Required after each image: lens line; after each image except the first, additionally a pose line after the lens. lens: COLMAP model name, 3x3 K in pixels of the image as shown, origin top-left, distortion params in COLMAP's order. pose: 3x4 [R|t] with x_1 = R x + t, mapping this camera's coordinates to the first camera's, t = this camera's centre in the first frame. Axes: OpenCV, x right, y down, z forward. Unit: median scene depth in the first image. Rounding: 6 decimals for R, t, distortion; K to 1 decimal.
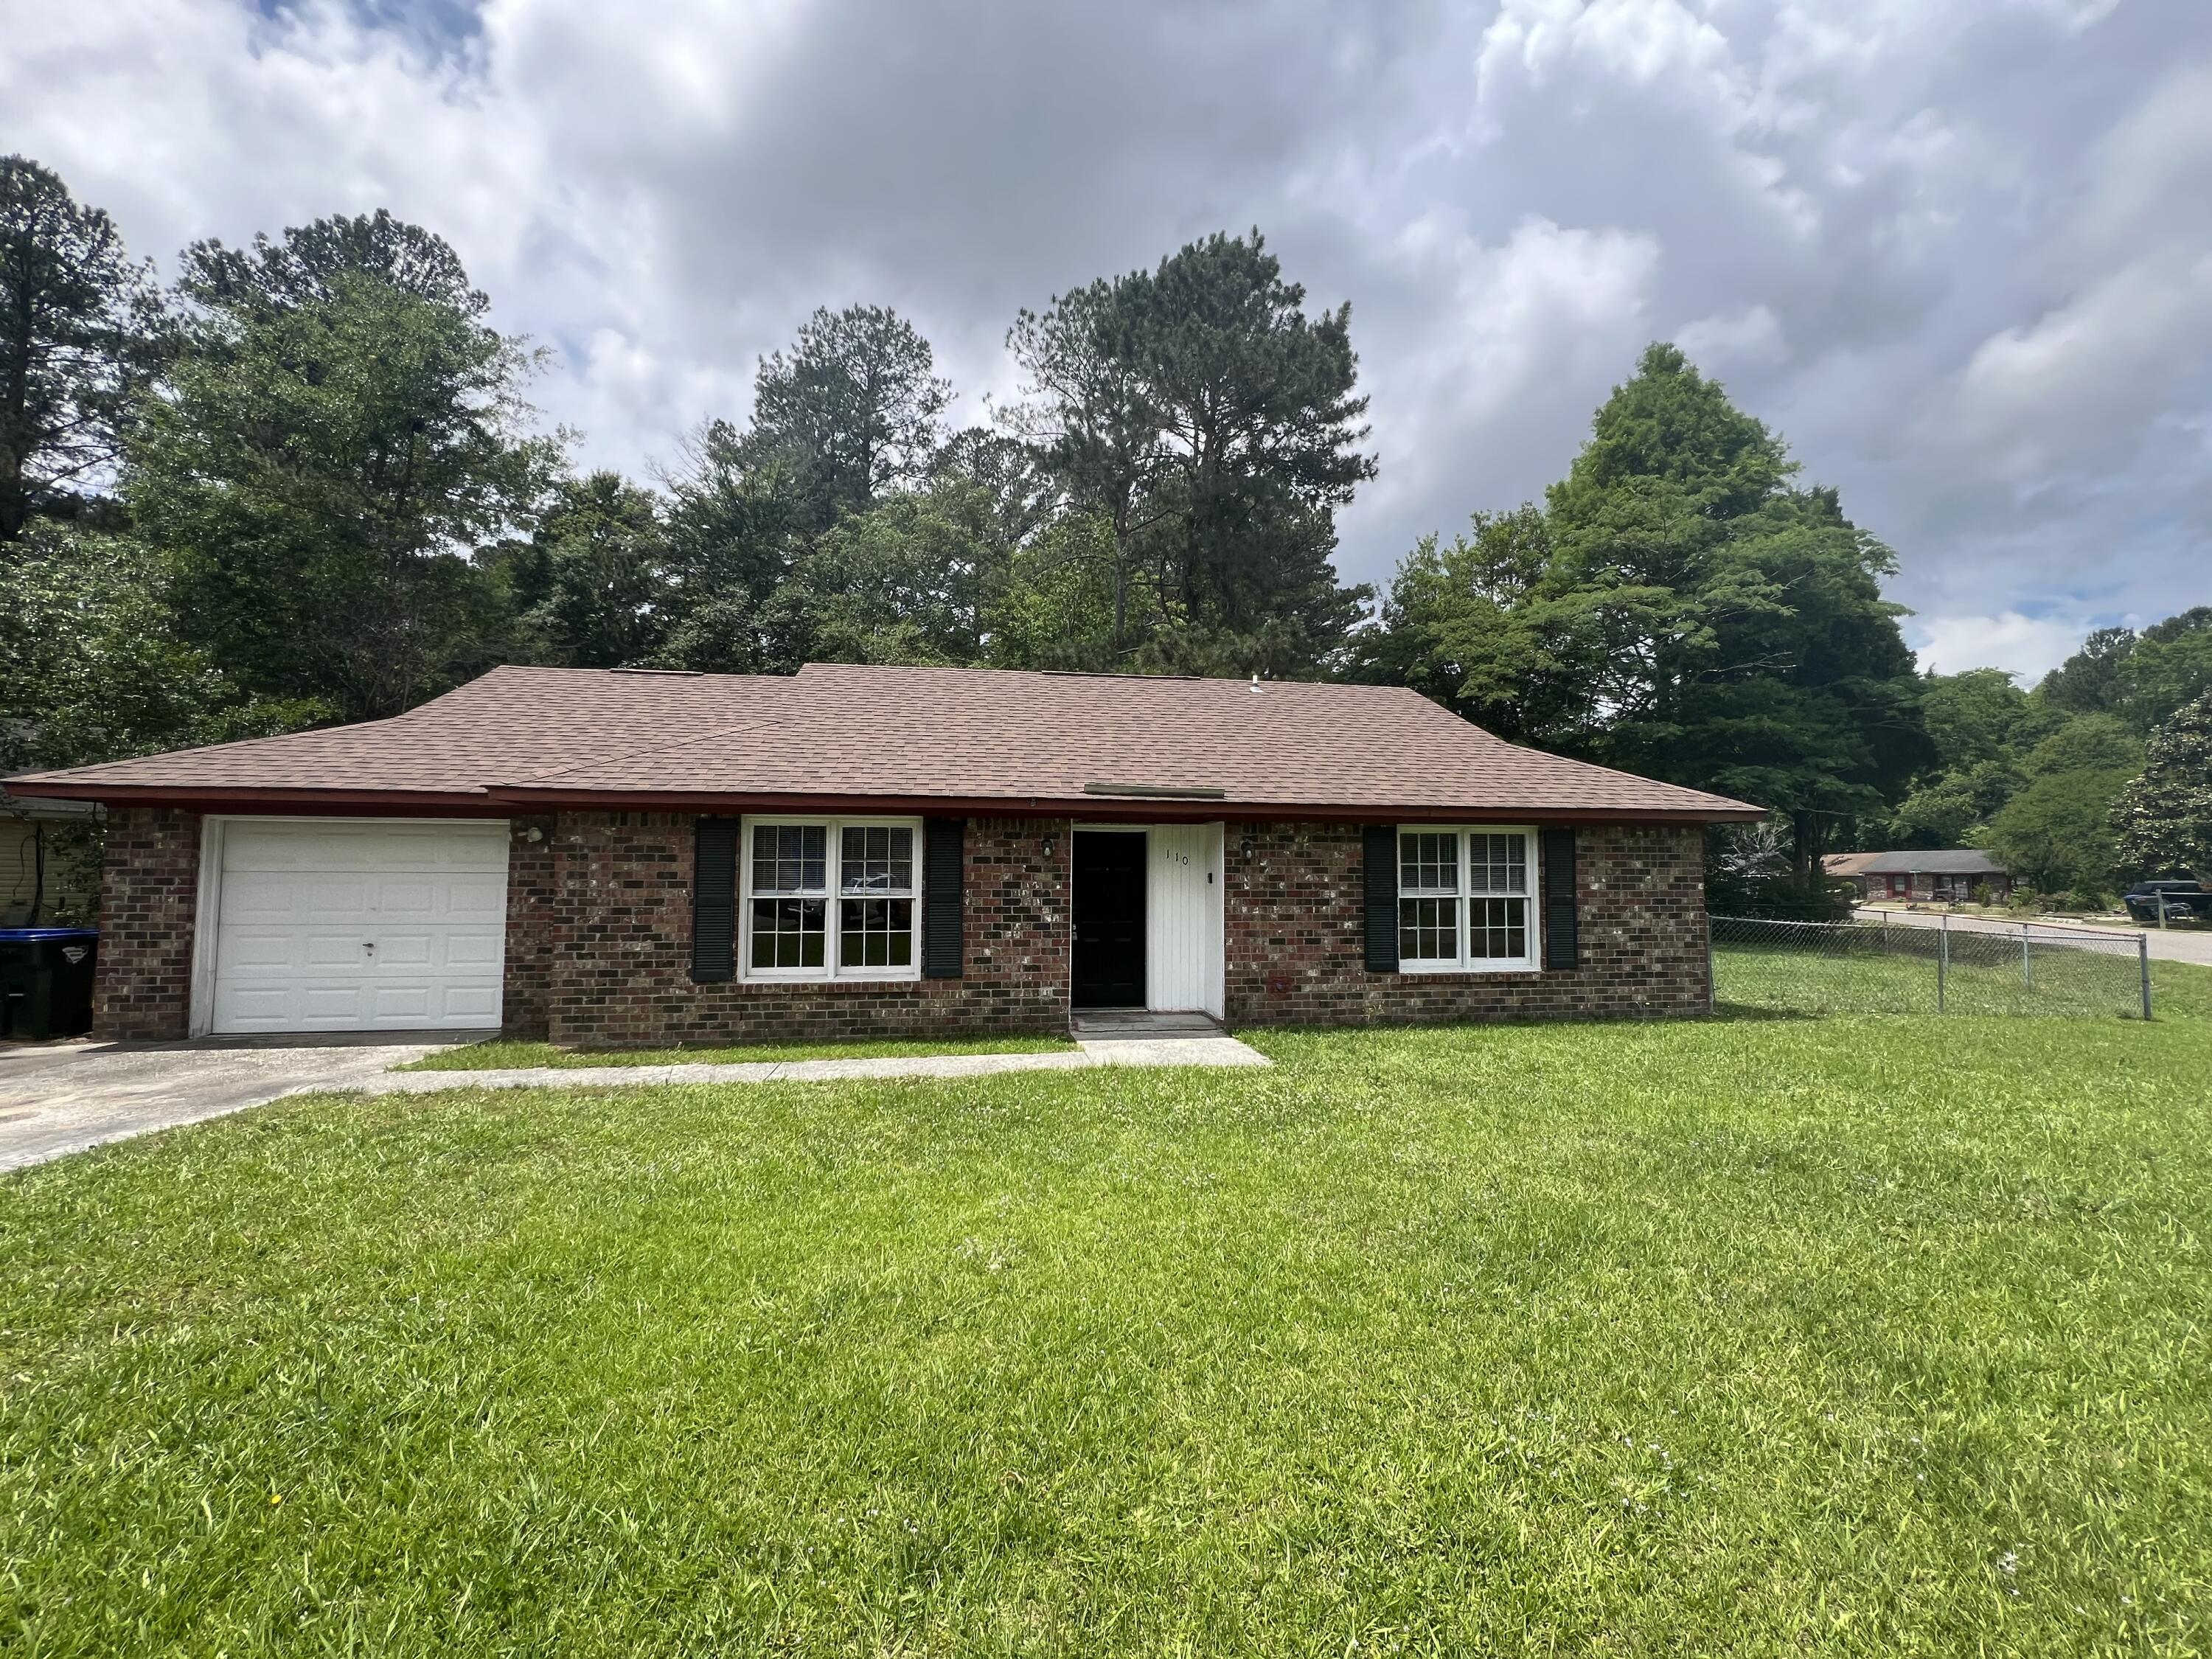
lens RADIAL K [[884.7, 0, 1116.5], [0, 884.7, 833.5], [0, 0, 1]] dist [-0.004590, 0.000605]
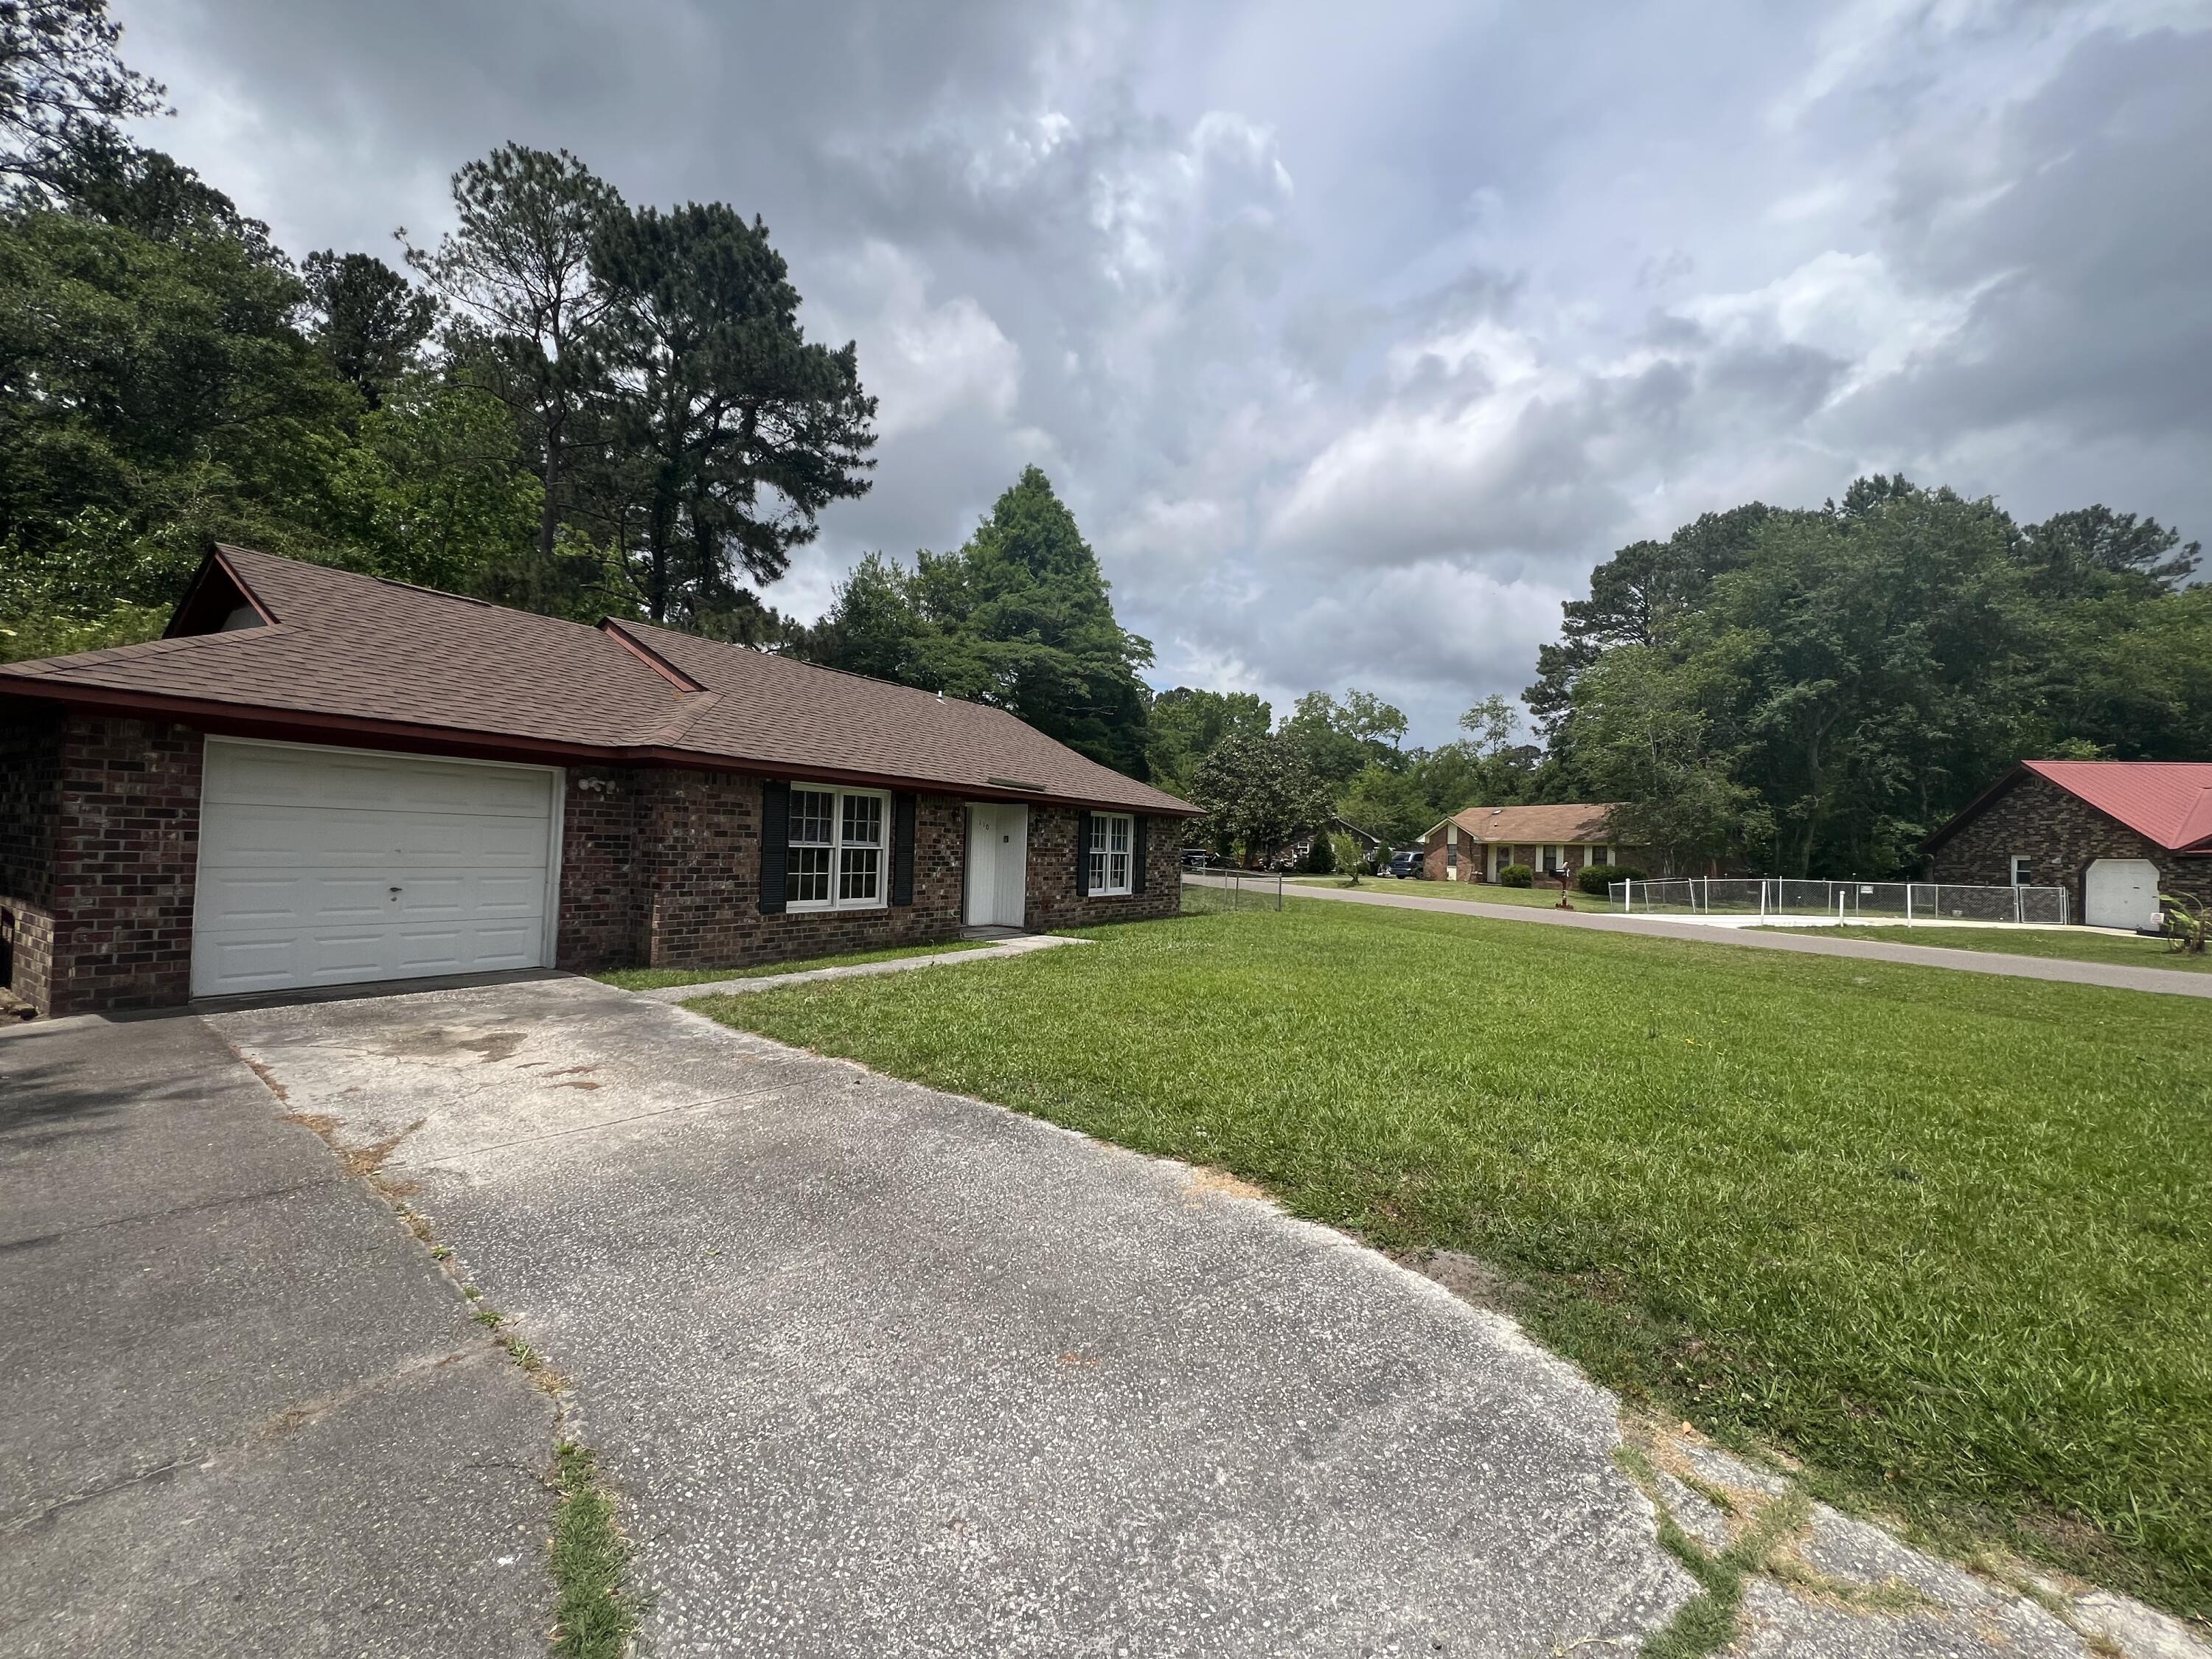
lens RADIAL K [[884.7, 0, 1105.5], [0, 884.7, 820.1], [0, 0, 1]] dist [-0.004590, 0.000605]
pose [[0.656936, 0.042158, 0.752767, -1.000498], [-0.071381, 0.997428, 0.006433, -0.005859], [-0.750560, -0.057959, 0.658256, -0.168076]]
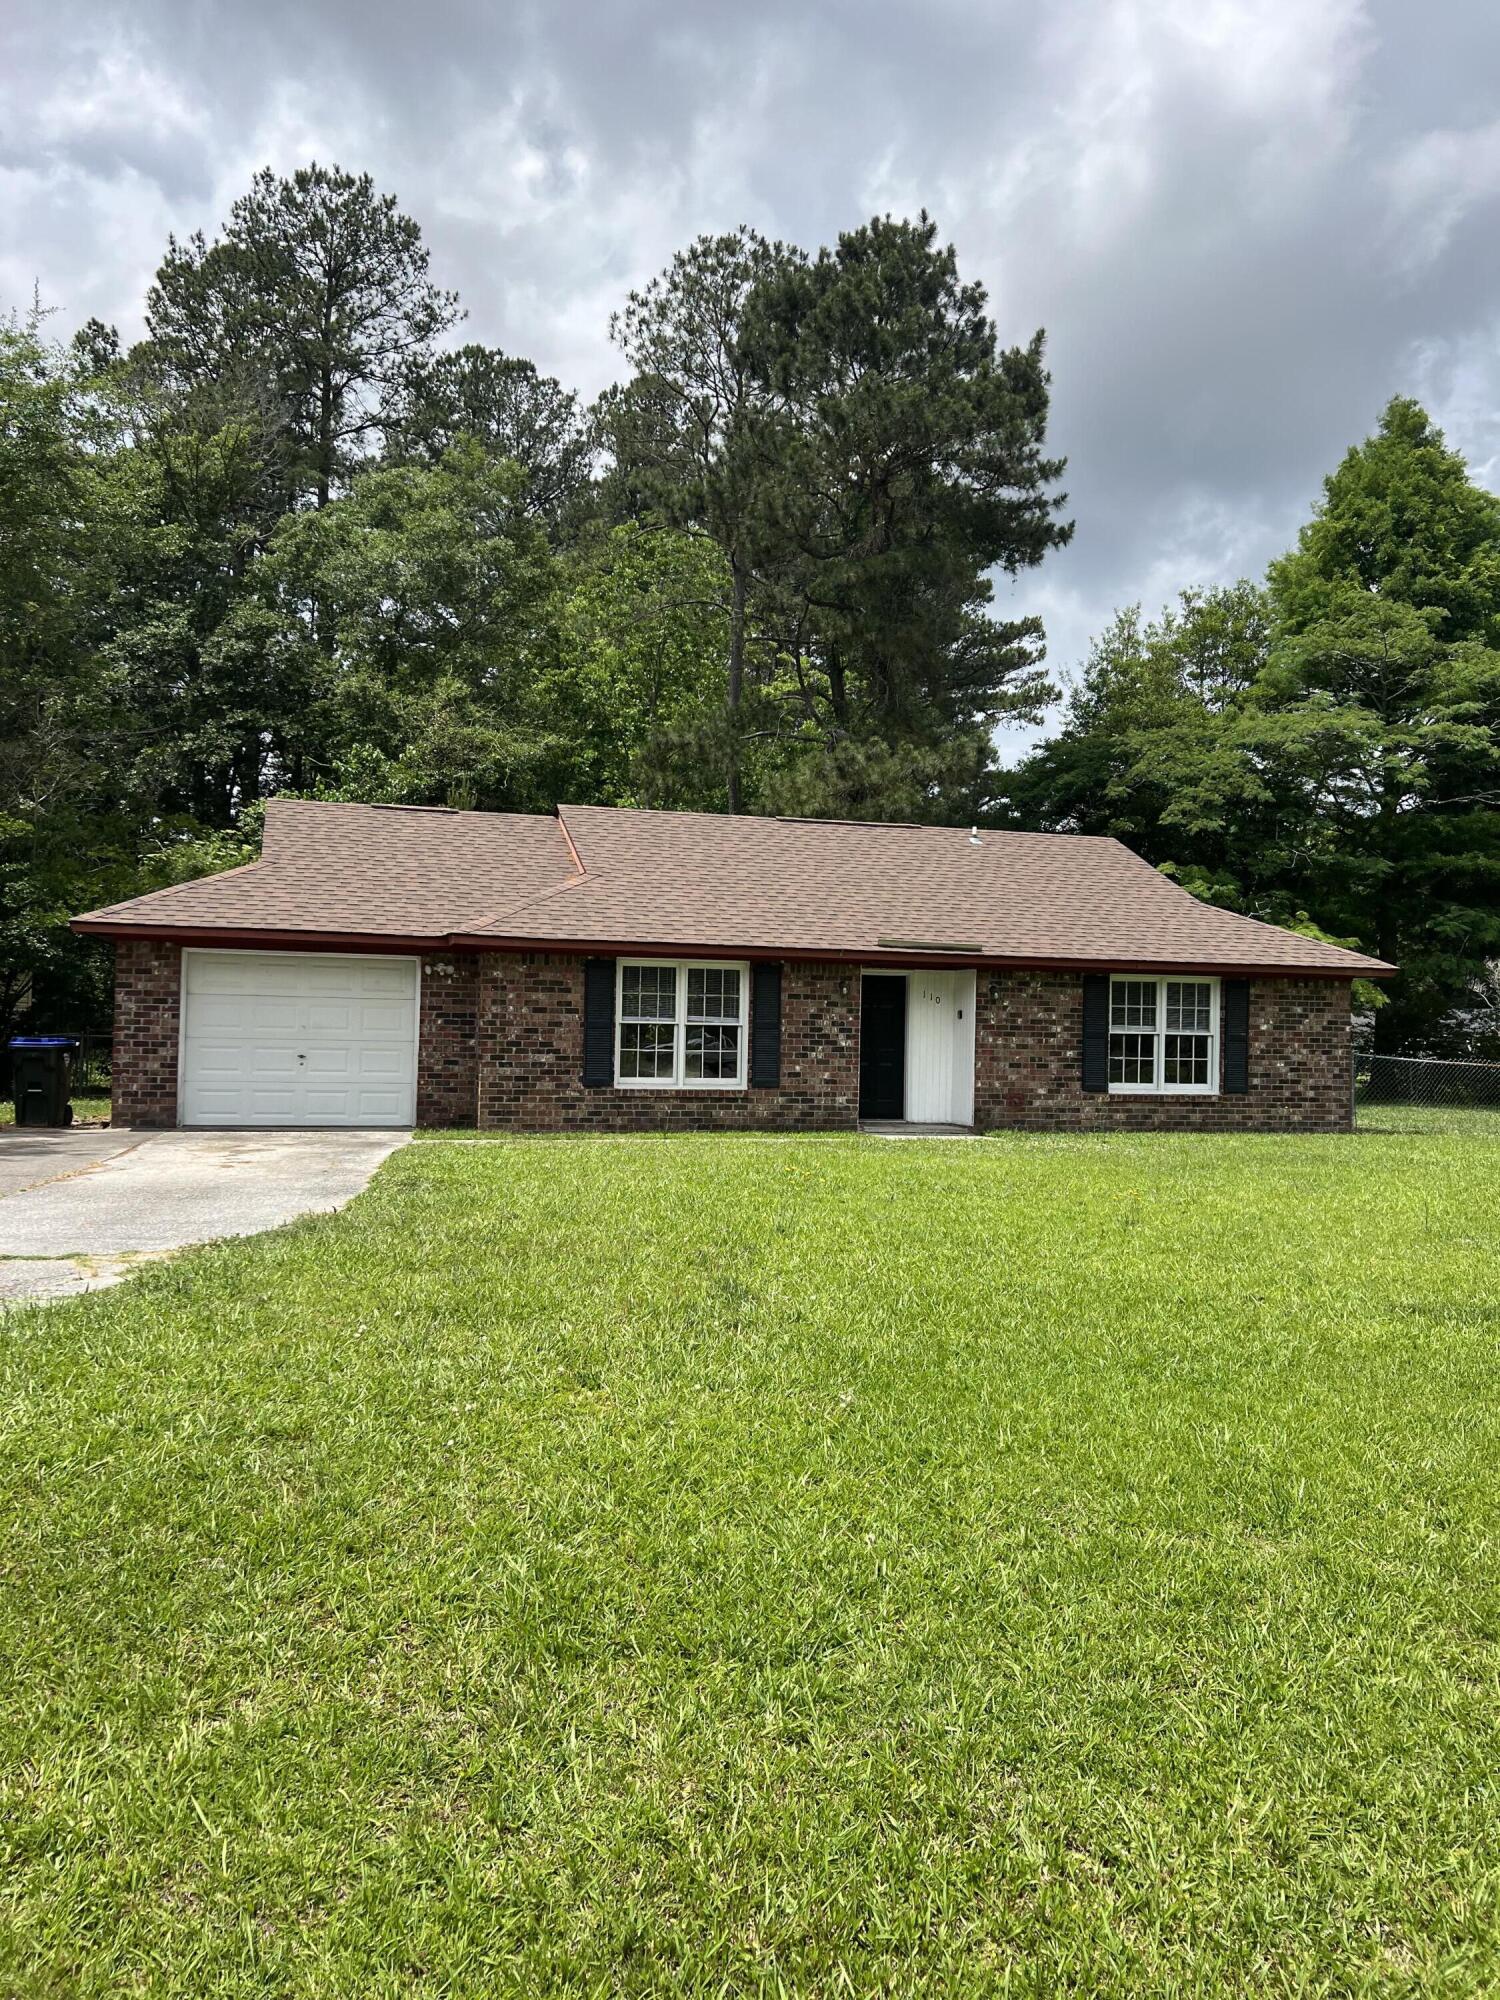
lens RADIAL K [[1525.0, 0, 750.3], [0, 1525.0, 965.9], [0, 0, 1]] dist [0.061130, -0.031738]
pose [[0.993239, 0.021776, 0.114029, -0.447550], [-0.022772, 0.999713, 0.007446, -0.027439], [-0.113834, -0.009992, 0.993449, -1.125117]]
